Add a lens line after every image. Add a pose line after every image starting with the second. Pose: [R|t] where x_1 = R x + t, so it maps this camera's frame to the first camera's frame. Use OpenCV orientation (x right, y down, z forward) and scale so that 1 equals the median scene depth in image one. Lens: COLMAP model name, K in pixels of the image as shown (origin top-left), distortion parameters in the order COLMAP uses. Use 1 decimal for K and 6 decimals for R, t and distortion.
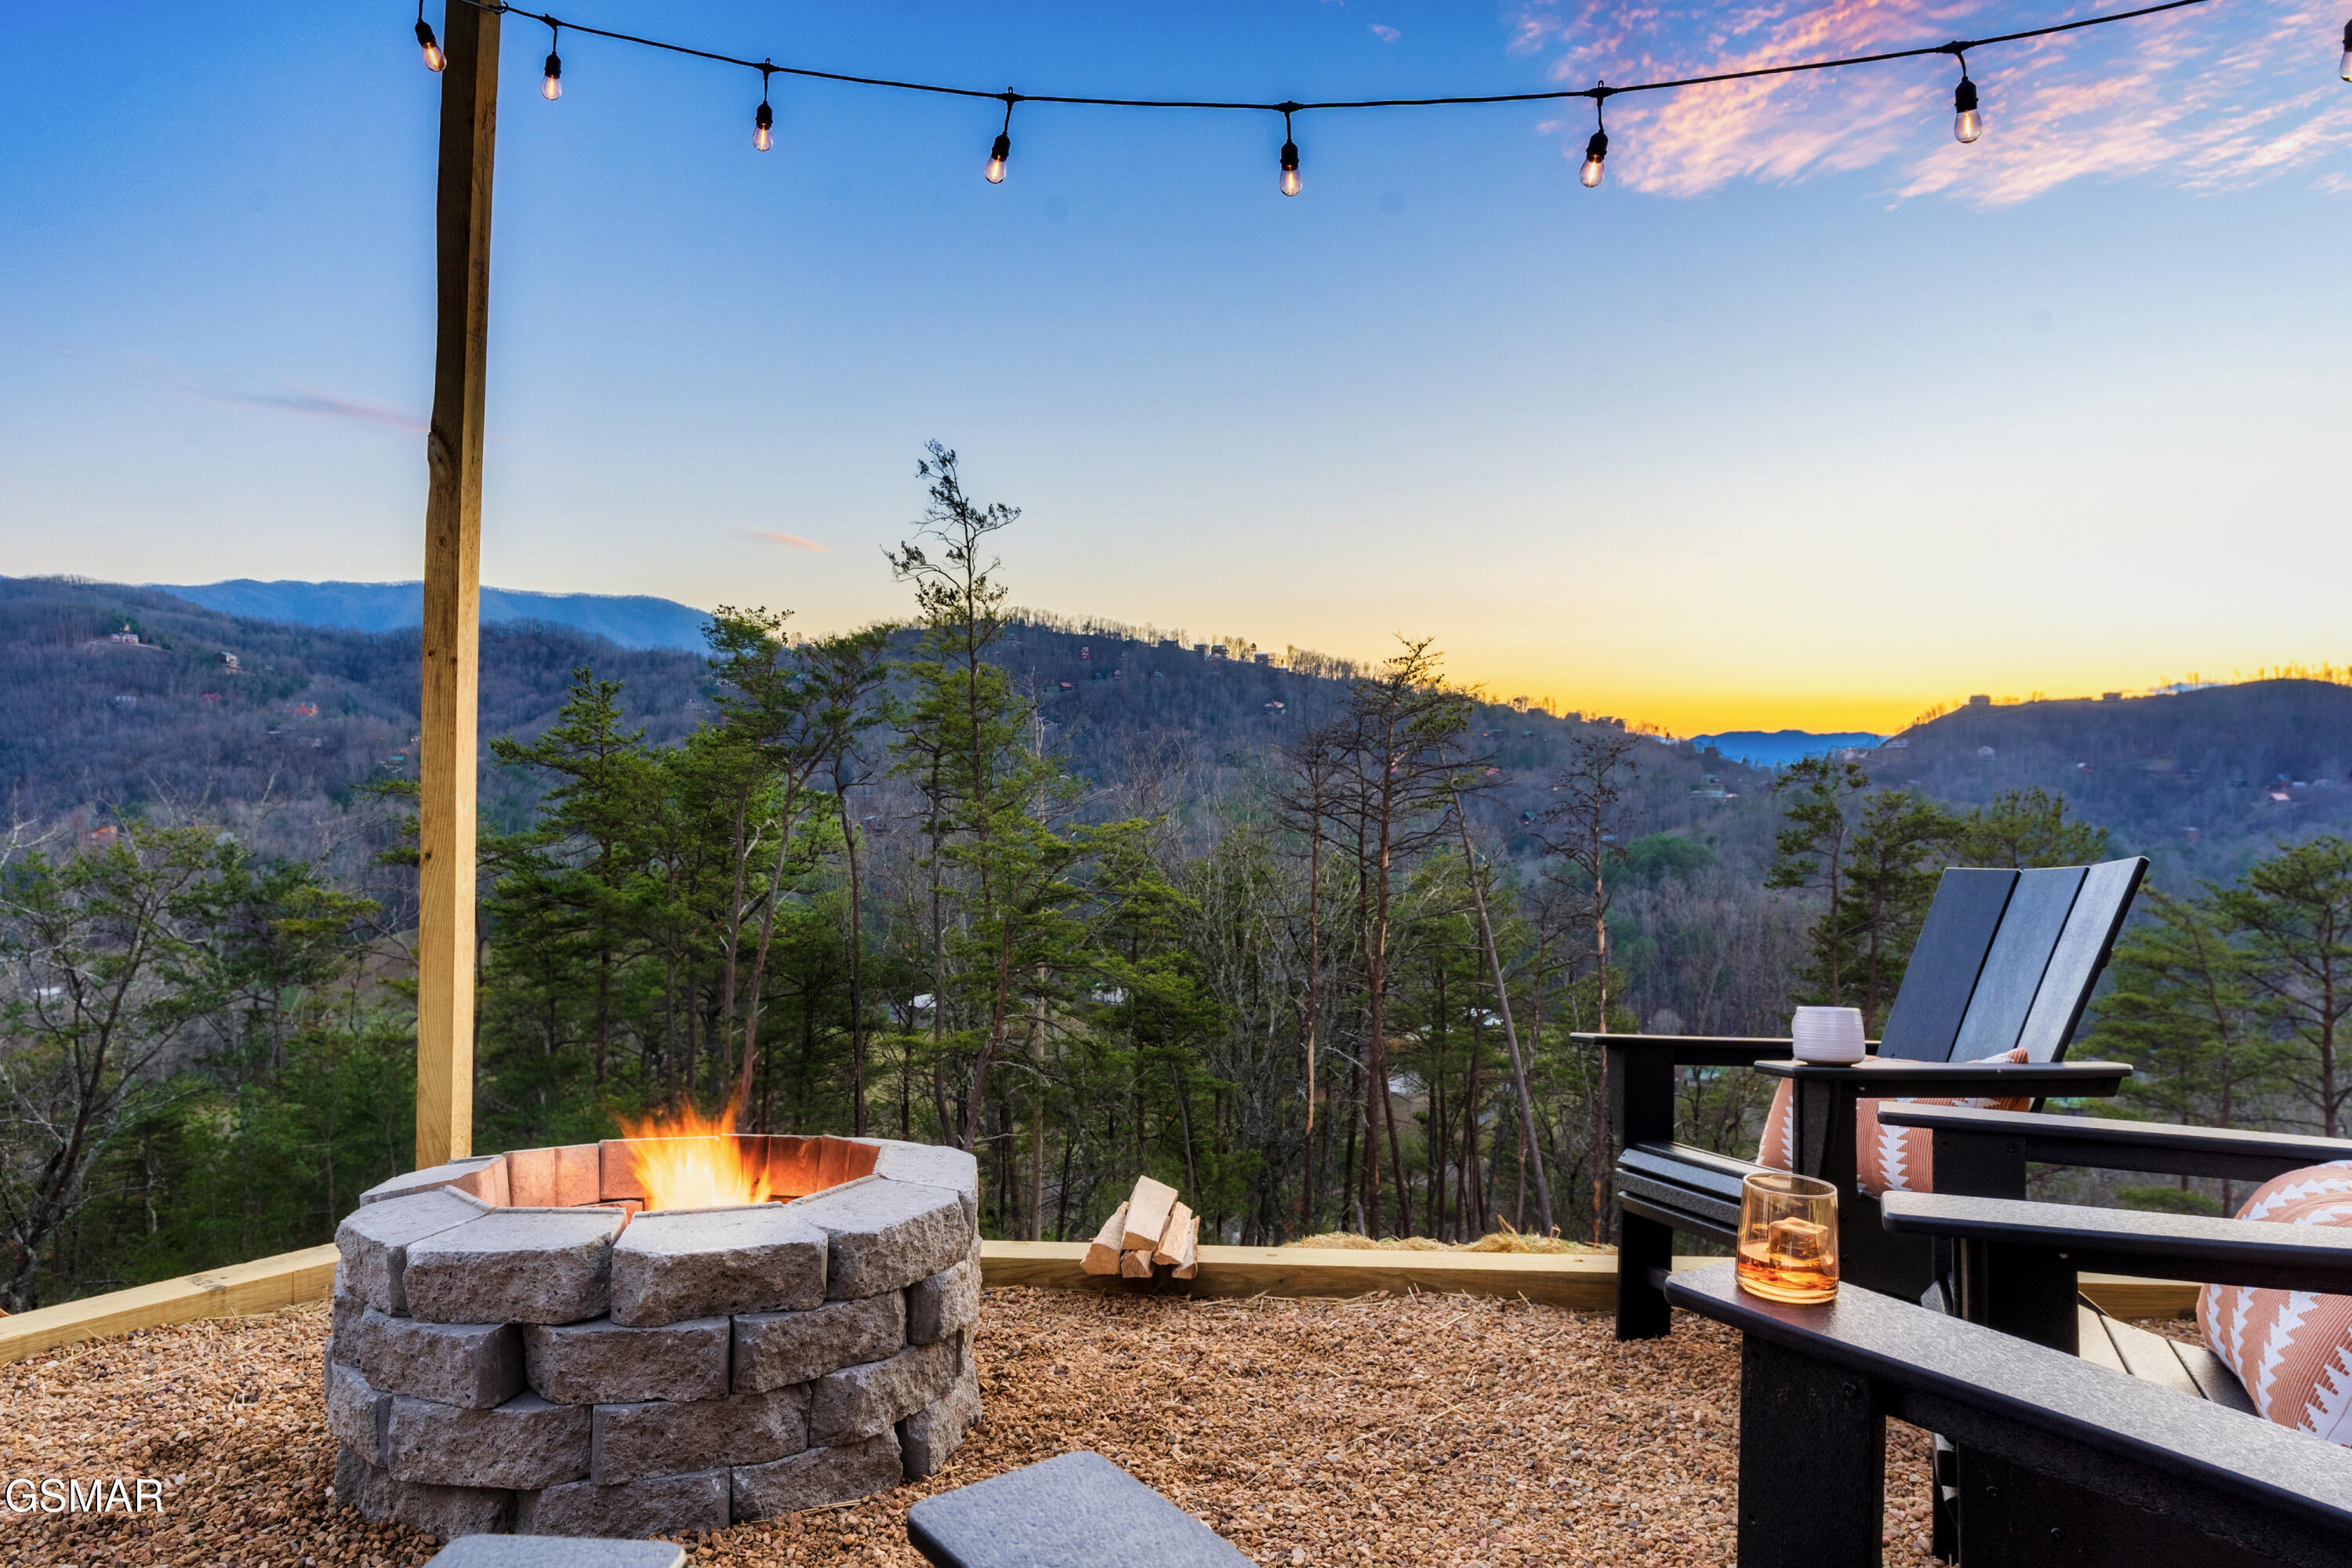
lens RADIAL K [[1674.3, 0, 1176.0], [0, 1674.3, 784.0], [0, 0, 1]] dist [-0.000535, 0.000582]
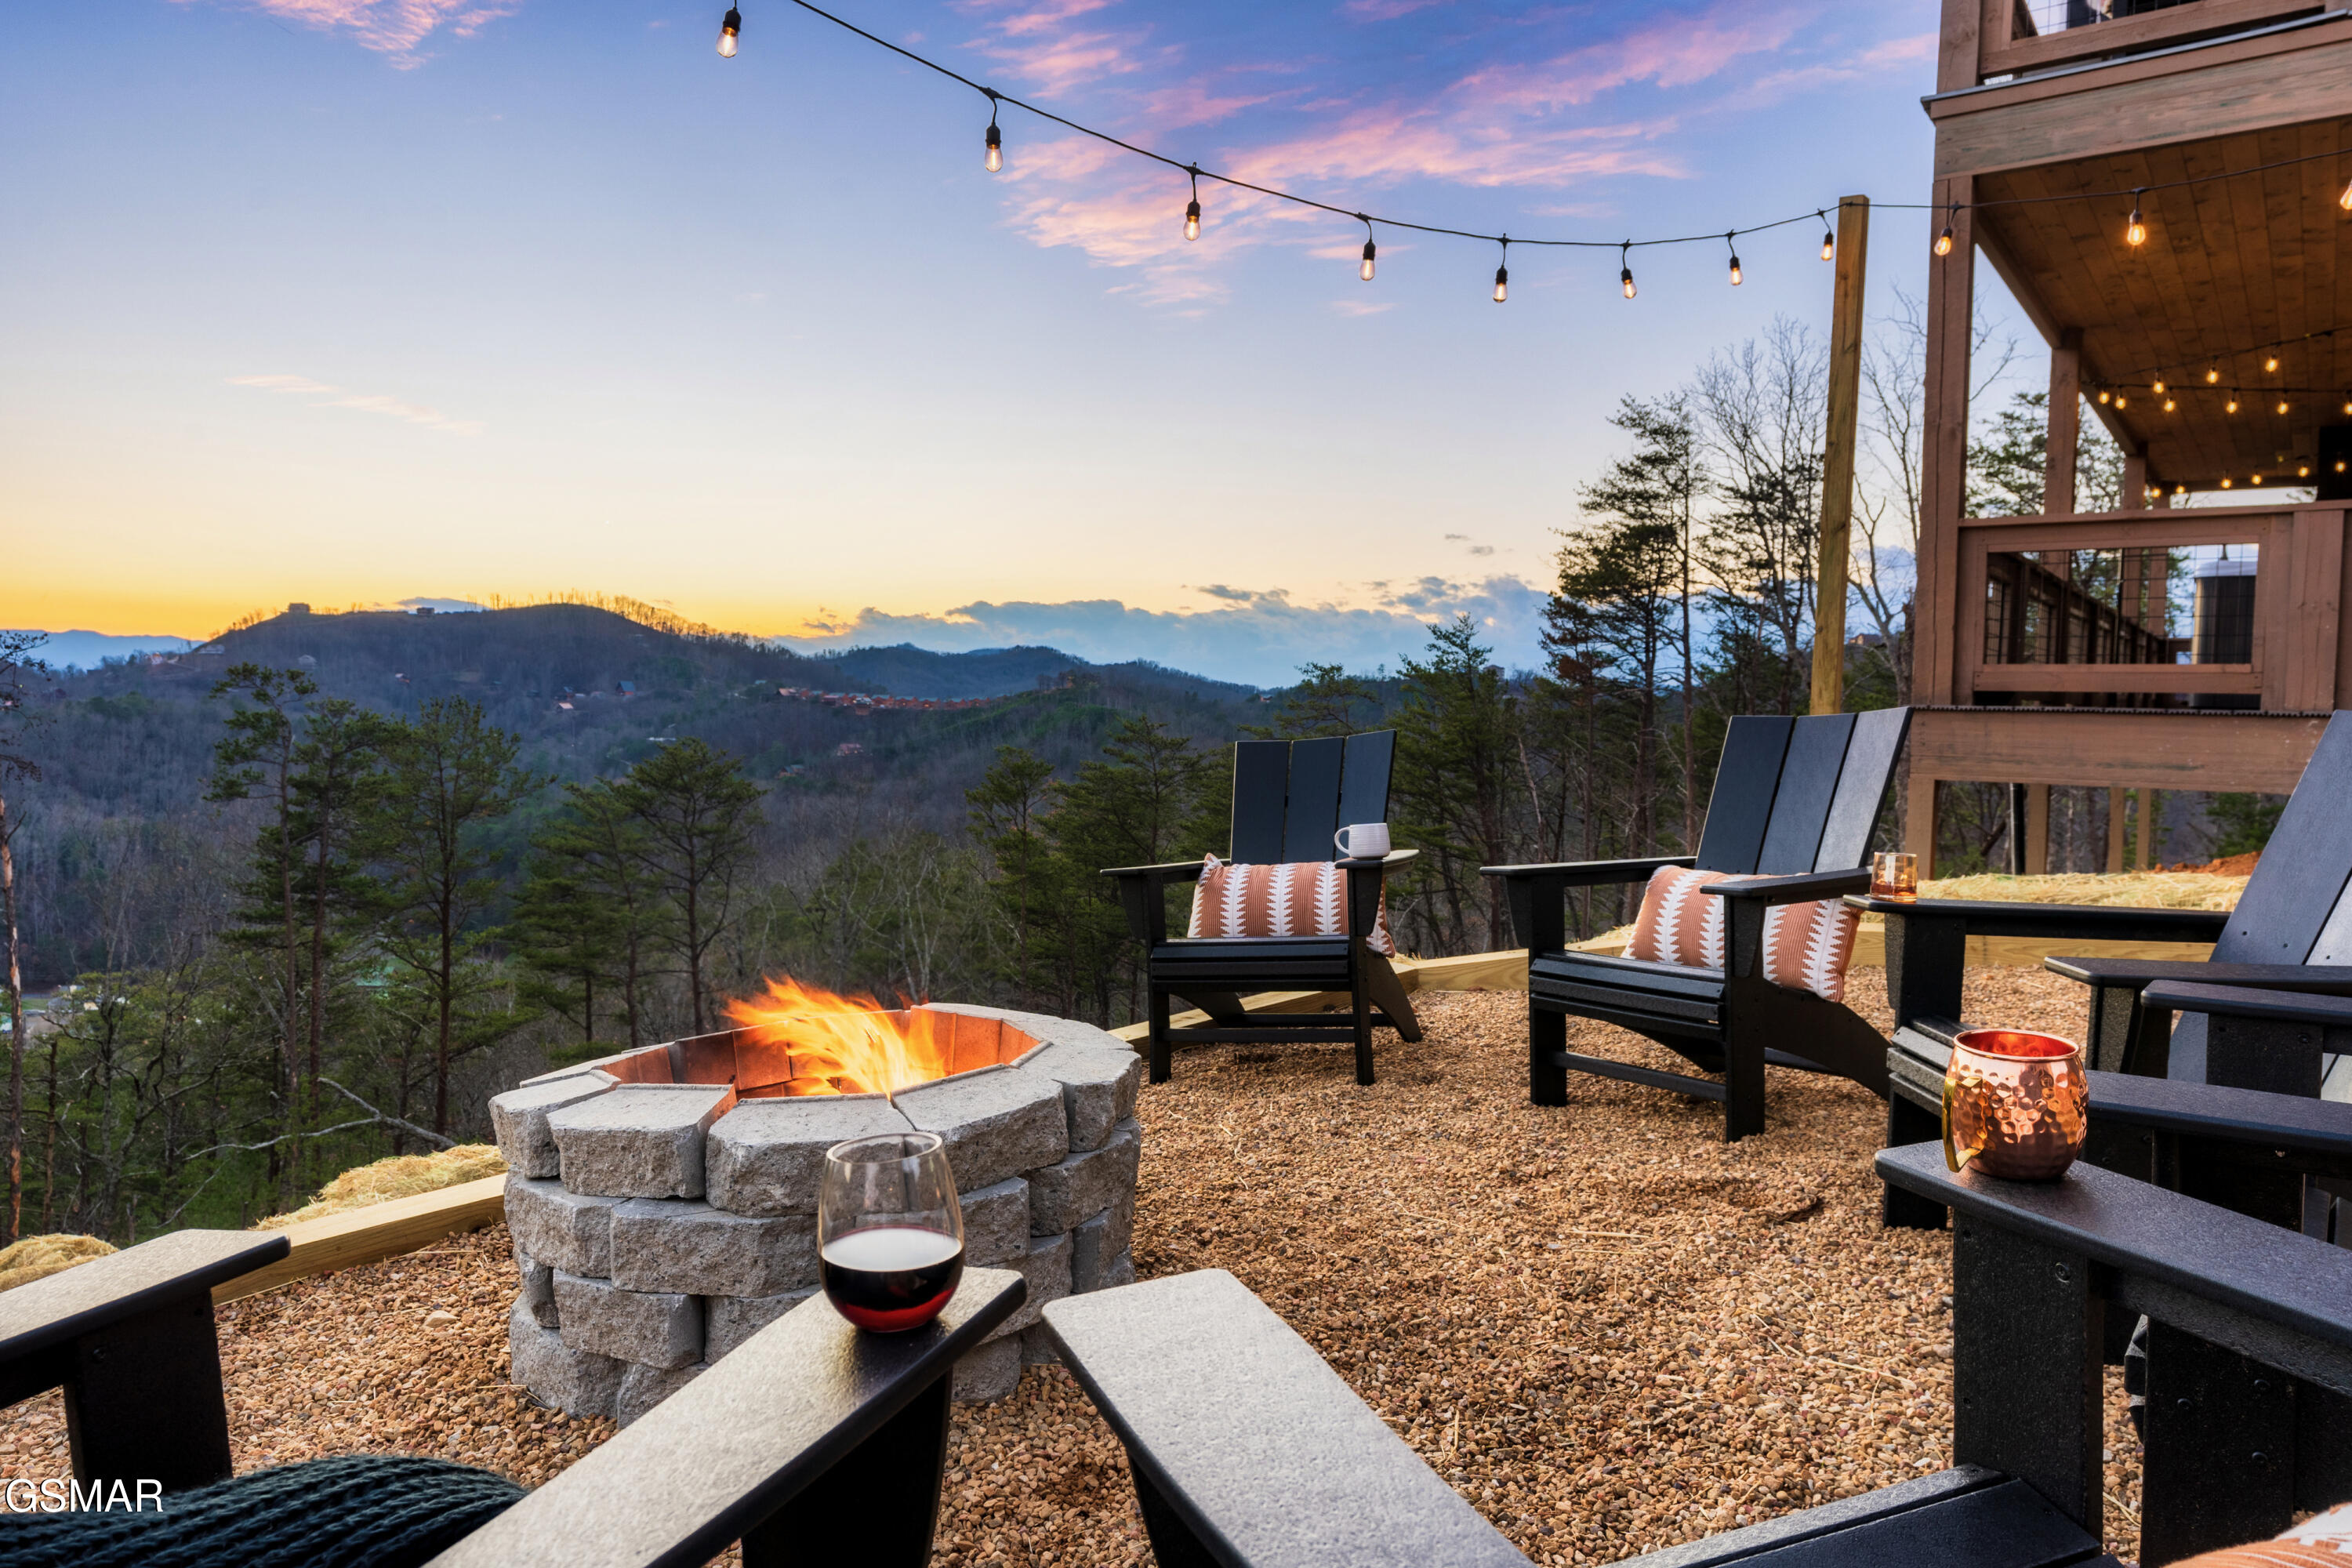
lens RADIAL K [[1674.3, 0, 1176.0], [0, 1674.3, 784.0], [0, 0, 1]] dist [-0.000535, 0.000582]
pose [[0.511843, -0.036262, 0.858313, -0.173552], [-0.009894, 0.998794, 0.048097, 0.002236], [-0.859022, -0.033110, 0.510867, 0.057569]]
